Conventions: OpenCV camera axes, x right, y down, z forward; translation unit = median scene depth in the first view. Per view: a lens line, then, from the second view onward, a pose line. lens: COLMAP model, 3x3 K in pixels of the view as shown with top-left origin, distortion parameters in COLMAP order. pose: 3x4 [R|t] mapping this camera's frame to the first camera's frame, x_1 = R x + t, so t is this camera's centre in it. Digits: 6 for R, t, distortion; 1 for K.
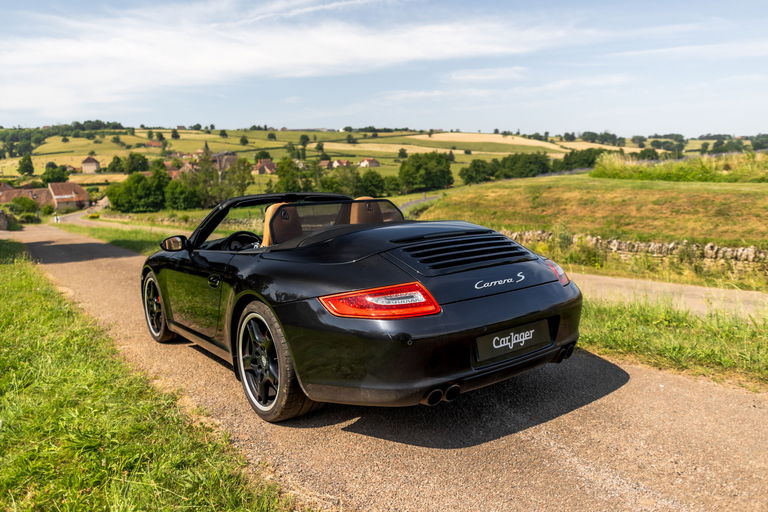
lens RADIAL K [[537.3, 0, 383.0], [0, 537.3, 253.5], [0, 0, 1]] dist [-0.014944, -0.003615]
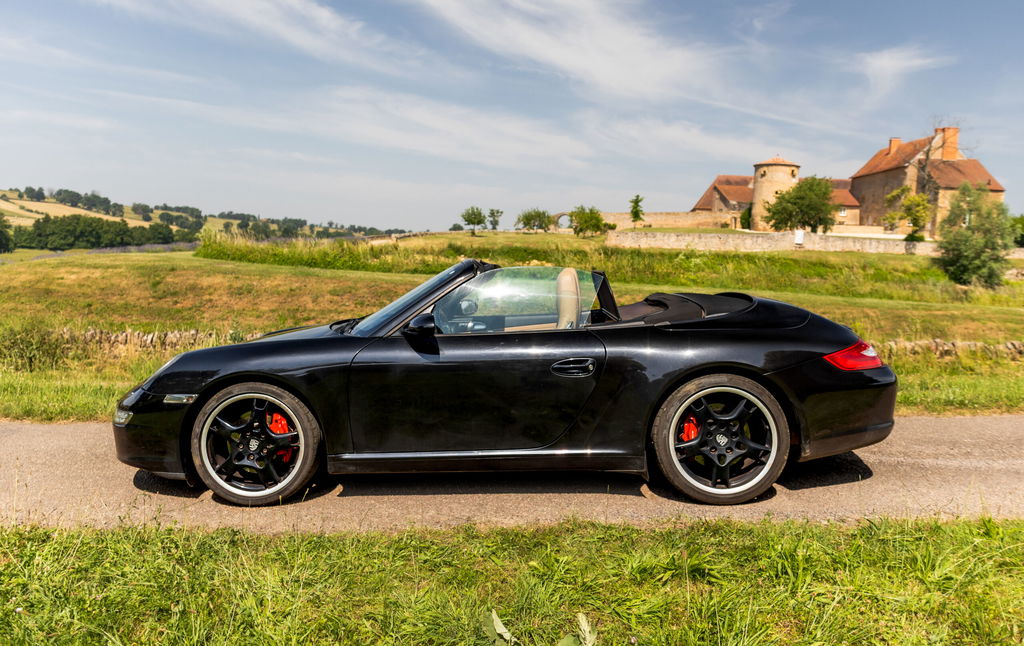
lens RADIAL K [[749.2, 0, 512.9], [0, 749.2, 315.8], [0, 0, 1]] dist [0.003212, -0.007765]
pose [[0.601566, -0.004552, 0.798810, -0.807370], [0.060930, 0.997332, -0.040202, 0.011744], [-0.796496, 0.072856, 0.600239, 0.289102]]
